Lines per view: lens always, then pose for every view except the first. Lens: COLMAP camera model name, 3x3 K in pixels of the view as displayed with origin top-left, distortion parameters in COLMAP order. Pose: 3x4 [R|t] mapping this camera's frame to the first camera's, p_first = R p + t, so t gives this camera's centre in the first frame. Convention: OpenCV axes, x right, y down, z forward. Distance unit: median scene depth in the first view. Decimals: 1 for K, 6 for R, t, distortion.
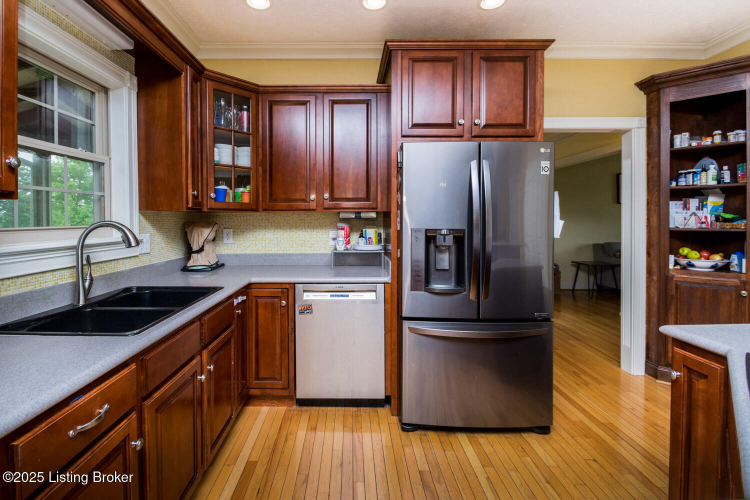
lens RADIAL K [[381.7, 0, 375.0], [0, 381.7, 250.0], [0, 0, 1]] dist [-0.000373, -0.000070]
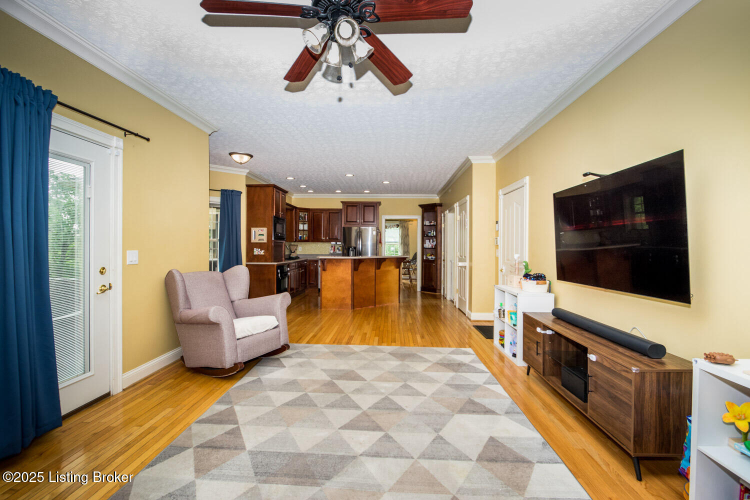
lens RADIAL K [[381.7, 0, 375.0], [0, 381.7, 250.0], [0, 0, 1]] dist [-0.000373, -0.000070]
pose [[0.994661, 0.010217, -0.102690, 0.721834], [-0.017068, 0.997670, -0.066060, 0.217185], [0.101775, 0.067460, 0.992517, -2.671847]]
